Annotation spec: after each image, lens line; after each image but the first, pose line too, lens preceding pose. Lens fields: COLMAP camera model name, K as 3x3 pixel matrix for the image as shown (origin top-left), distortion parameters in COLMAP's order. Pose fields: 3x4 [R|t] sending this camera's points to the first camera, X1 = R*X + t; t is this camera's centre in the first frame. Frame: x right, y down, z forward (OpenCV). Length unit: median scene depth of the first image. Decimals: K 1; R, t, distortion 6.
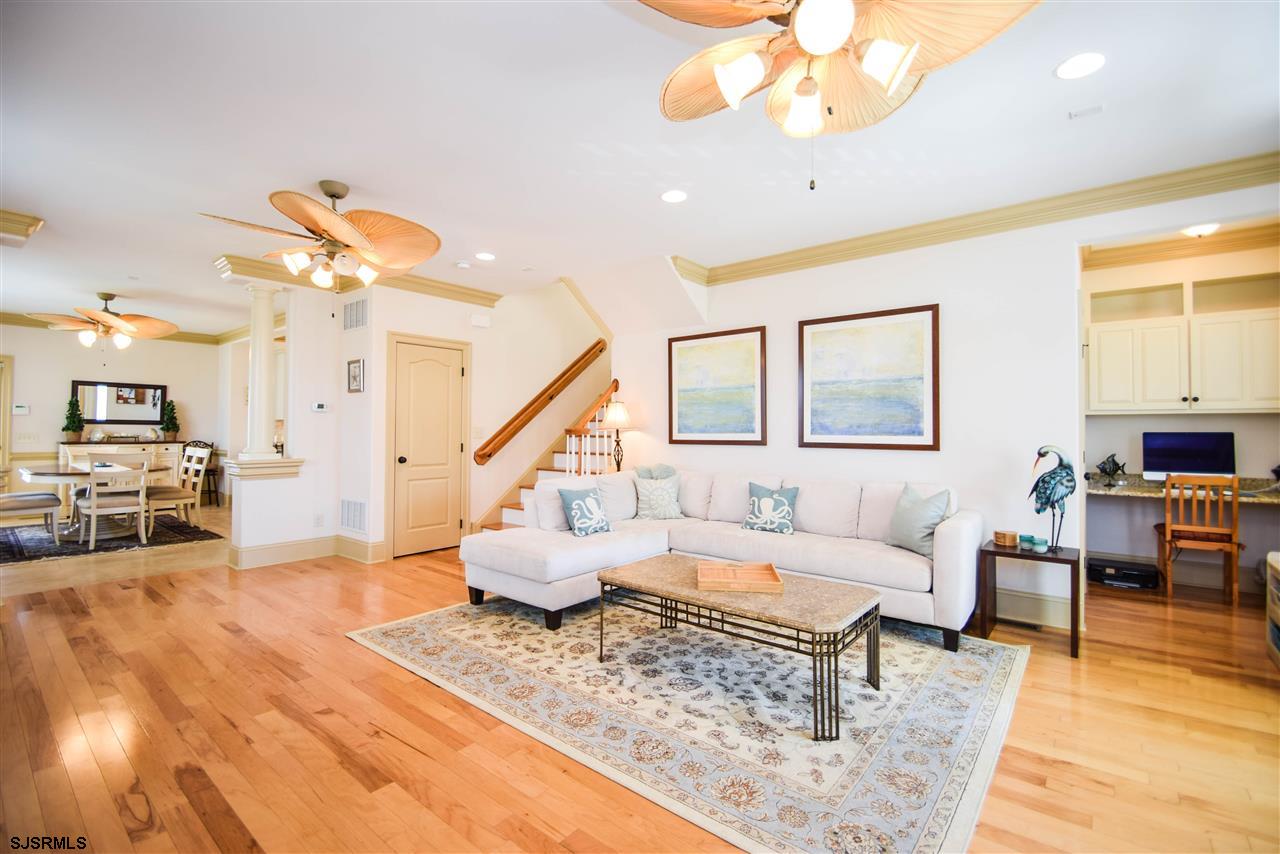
lens RADIAL K [[571.5, 0, 639.4], [0, 571.5, 420.8], [0, 0, 1]] dist [-0.000420, -0.000241]
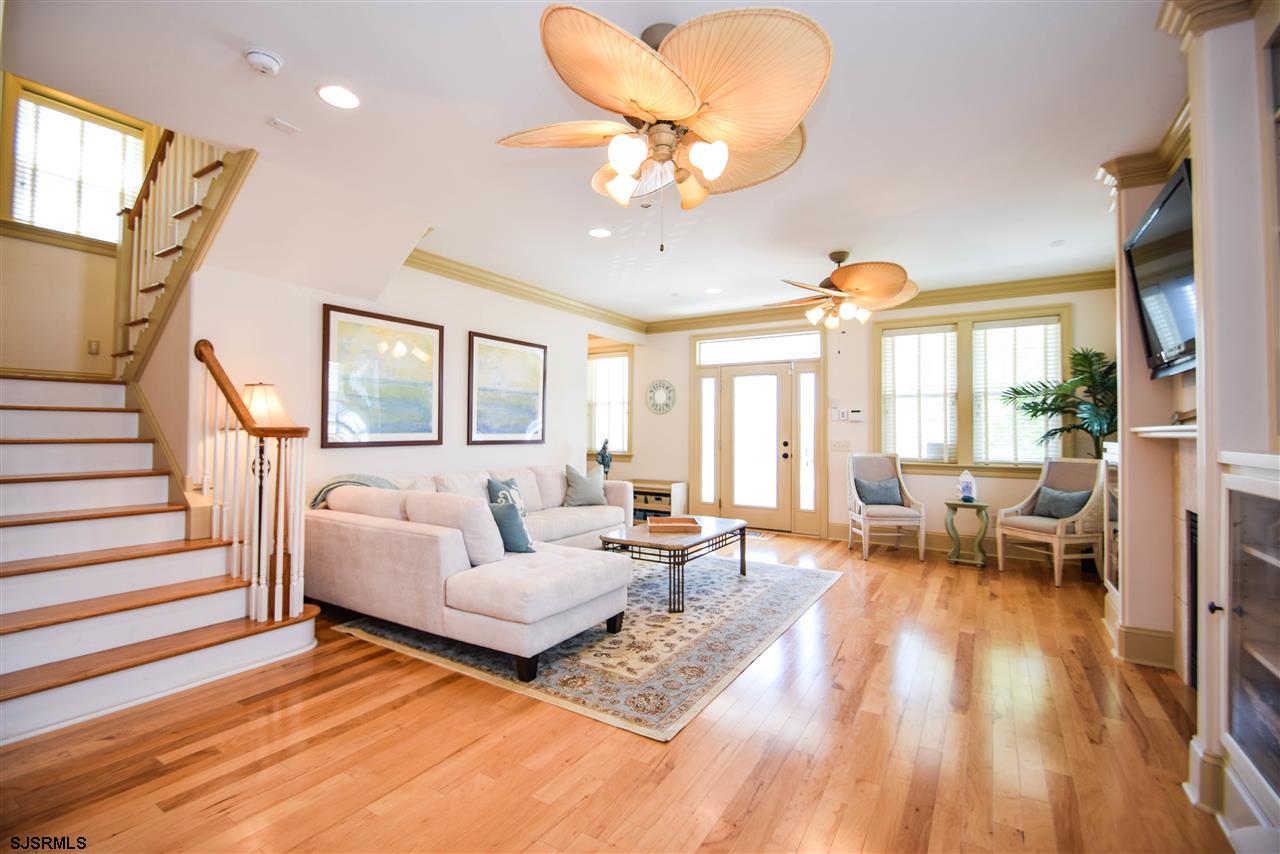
lens RADIAL K [[571.5, 0, 639.4], [0, 571.5, 420.8], [0, 0, 1]] dist [-0.000420, -0.000241]
pose [[-0.145290, 0.008745, 0.989350, -0.988181], [-0.024790, 0.999615, -0.012476, 0.005789], [-0.989078, -0.026339, -0.145017, 0.956861]]
